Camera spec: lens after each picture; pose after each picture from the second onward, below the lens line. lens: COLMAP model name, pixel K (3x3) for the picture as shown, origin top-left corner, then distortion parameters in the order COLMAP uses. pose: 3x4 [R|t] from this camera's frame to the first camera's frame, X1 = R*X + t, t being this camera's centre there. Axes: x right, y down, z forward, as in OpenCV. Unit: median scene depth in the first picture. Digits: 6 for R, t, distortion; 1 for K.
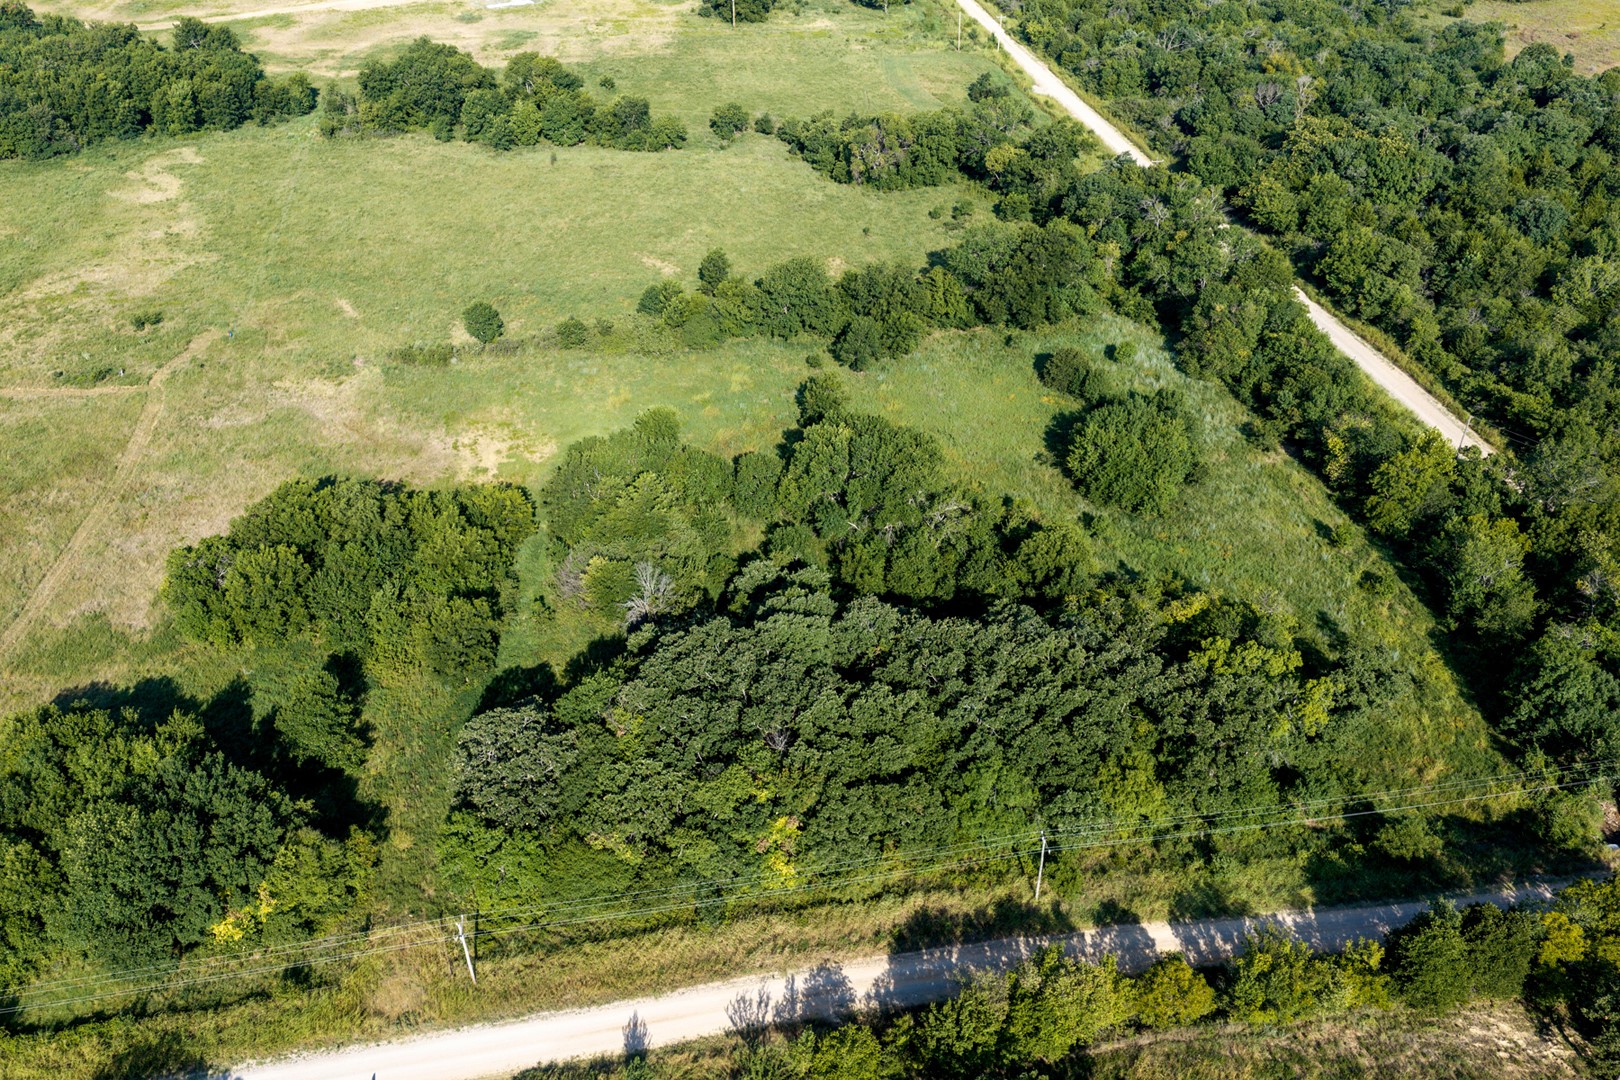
lens RADIAL K [[1345.0, 0, 810.0], [0, 1345.0, 540.0], [0, 0, 1]] dist [0.012816, -0.020158]
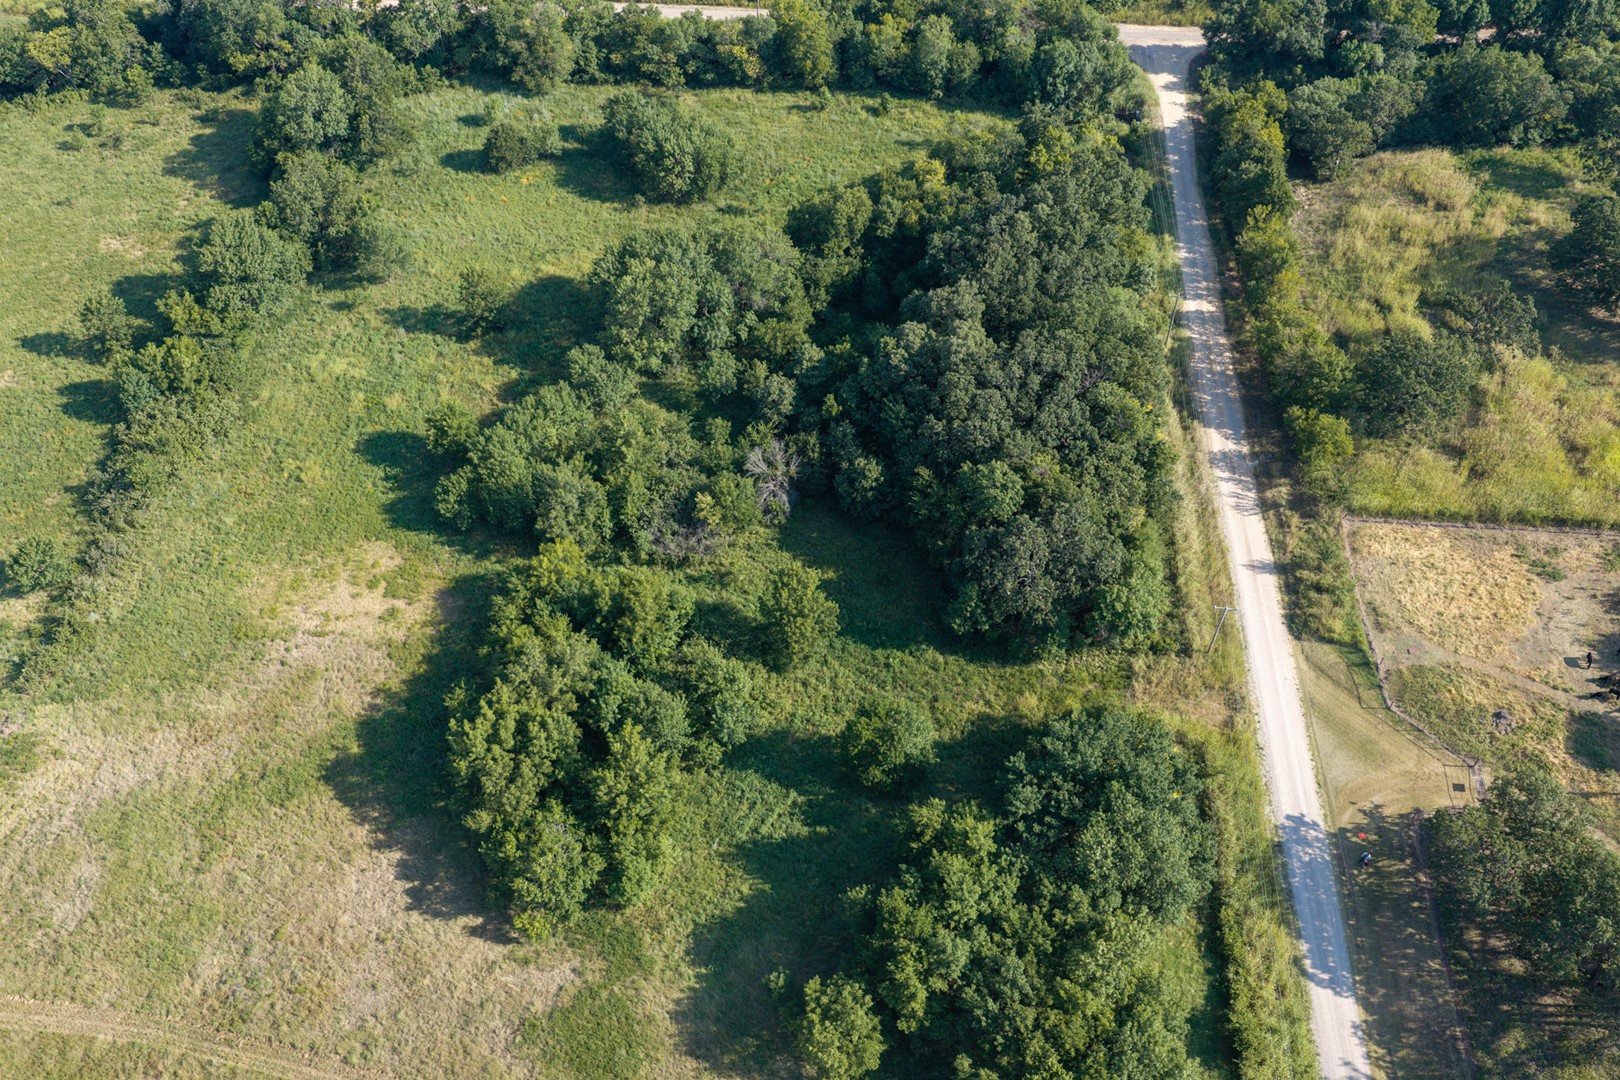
lens RADIAL K [[1345.7, 0, 810.0], [0, 1345.7, 540.0], [0, 0, 1]] dist [0.015375, -0.026275]
pose [[0.278360, -0.717973, 0.637989, -0.573033], [0.559926, 0.660998, 0.499565, -0.298316], [-0.780383, 0.218168, 0.586007, 0.298030]]
